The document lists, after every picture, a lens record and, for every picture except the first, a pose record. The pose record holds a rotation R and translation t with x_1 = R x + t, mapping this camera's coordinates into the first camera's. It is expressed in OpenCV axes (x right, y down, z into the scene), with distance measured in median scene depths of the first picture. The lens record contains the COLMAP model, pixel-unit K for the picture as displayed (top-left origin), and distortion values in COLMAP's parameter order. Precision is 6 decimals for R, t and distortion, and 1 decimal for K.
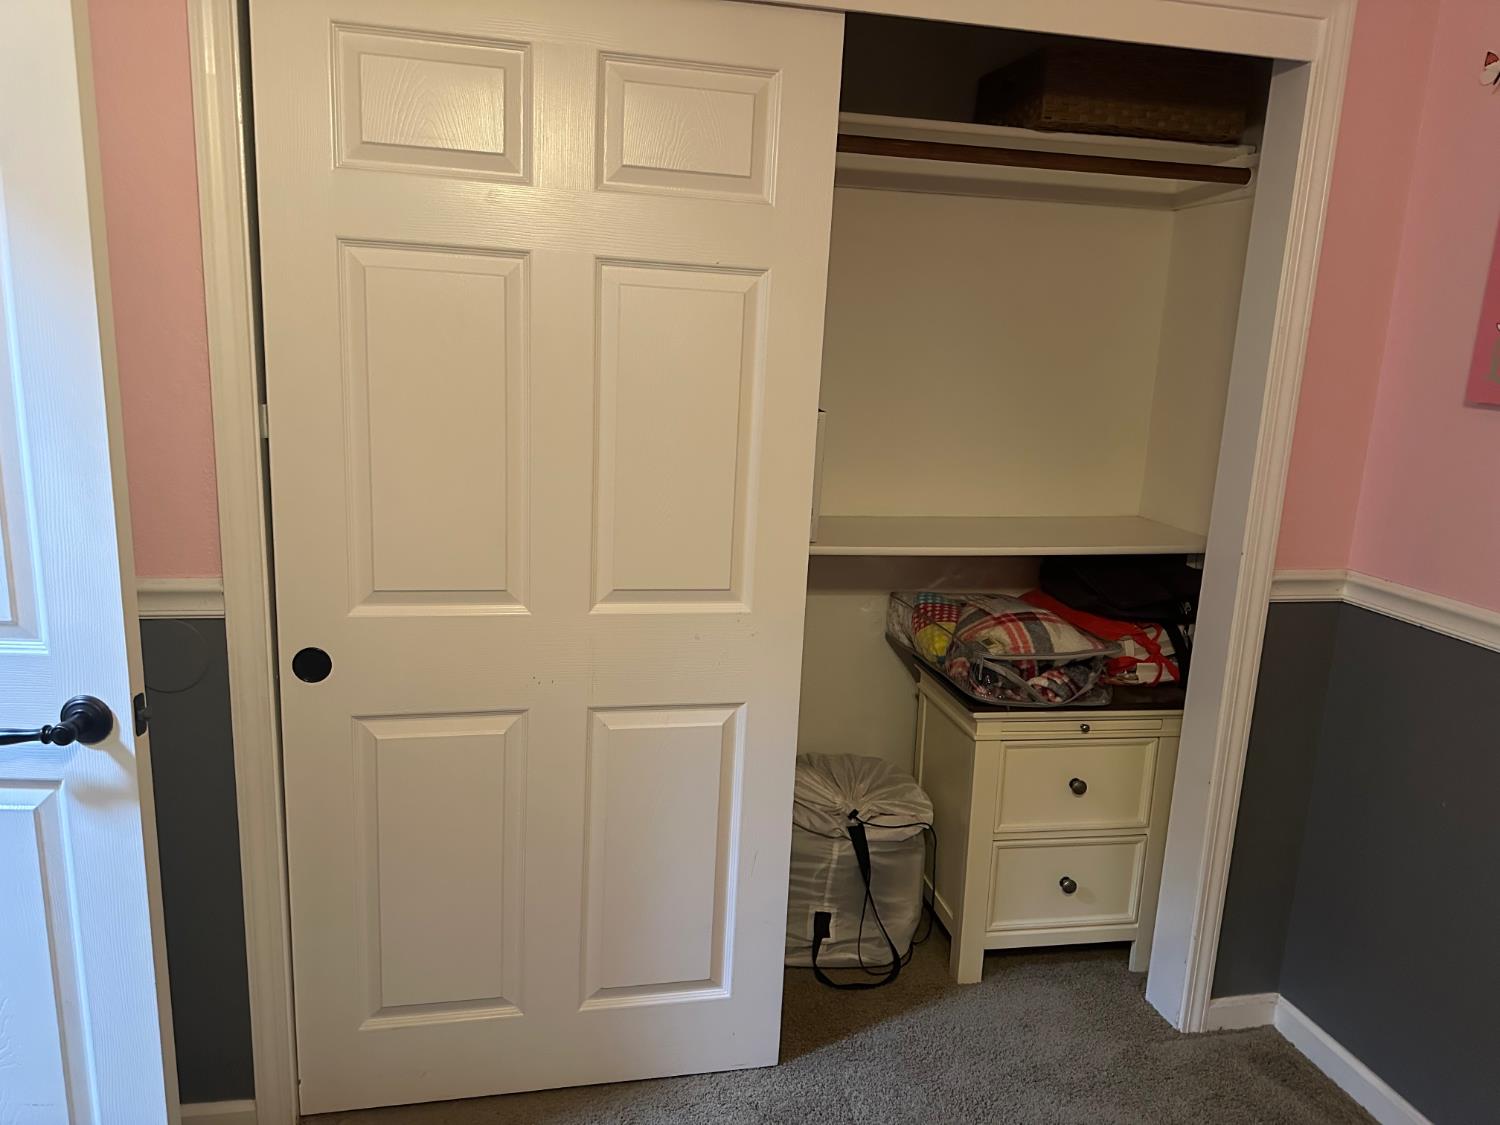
lens RADIAL K [[1018.2, 0, 731.2], [0, 1018.2, 576.0], [0, 0, 1]] dist [0.101020, -0.177159]
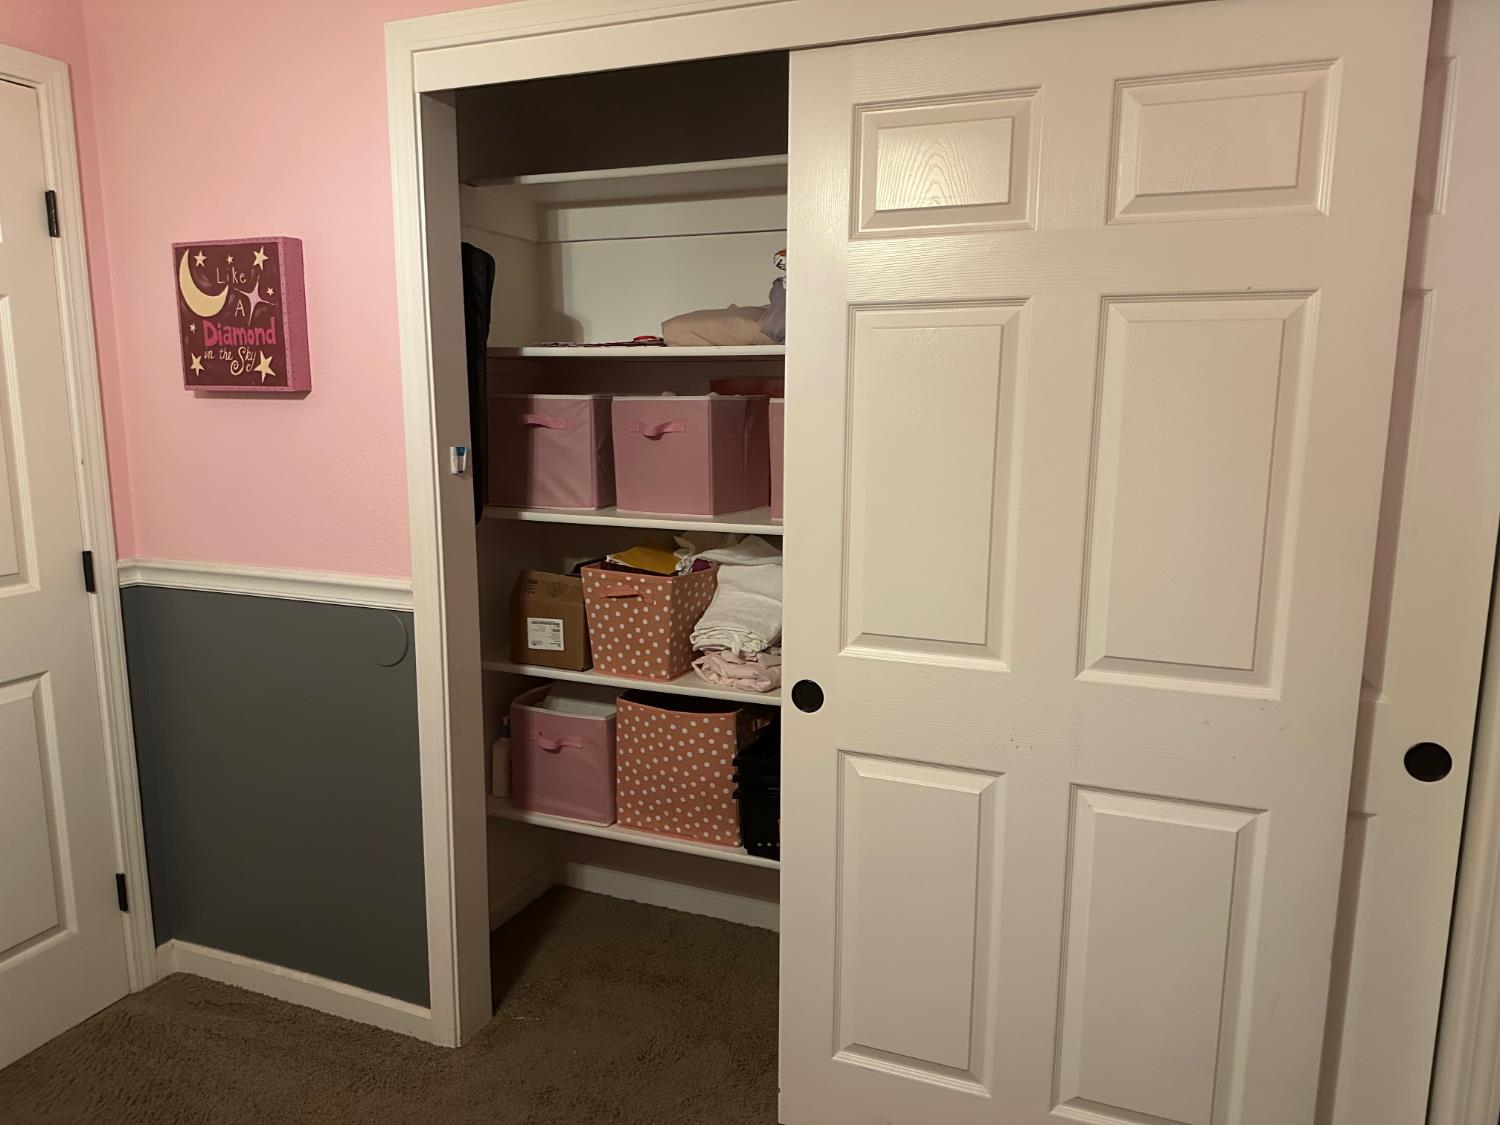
lens RADIAL K [[1052.0, 0, 734.1], [0, 1052.0, 579.1], [0, 0, 1]] dist [0.124371, -0.200939]
pose [[0.815732, 0.057573, -0.575558, 0.167252], [-0.088991, 0.995679, -0.026528, -0.000150], [0.571544, 0.072859, 0.817331, 0.039482]]
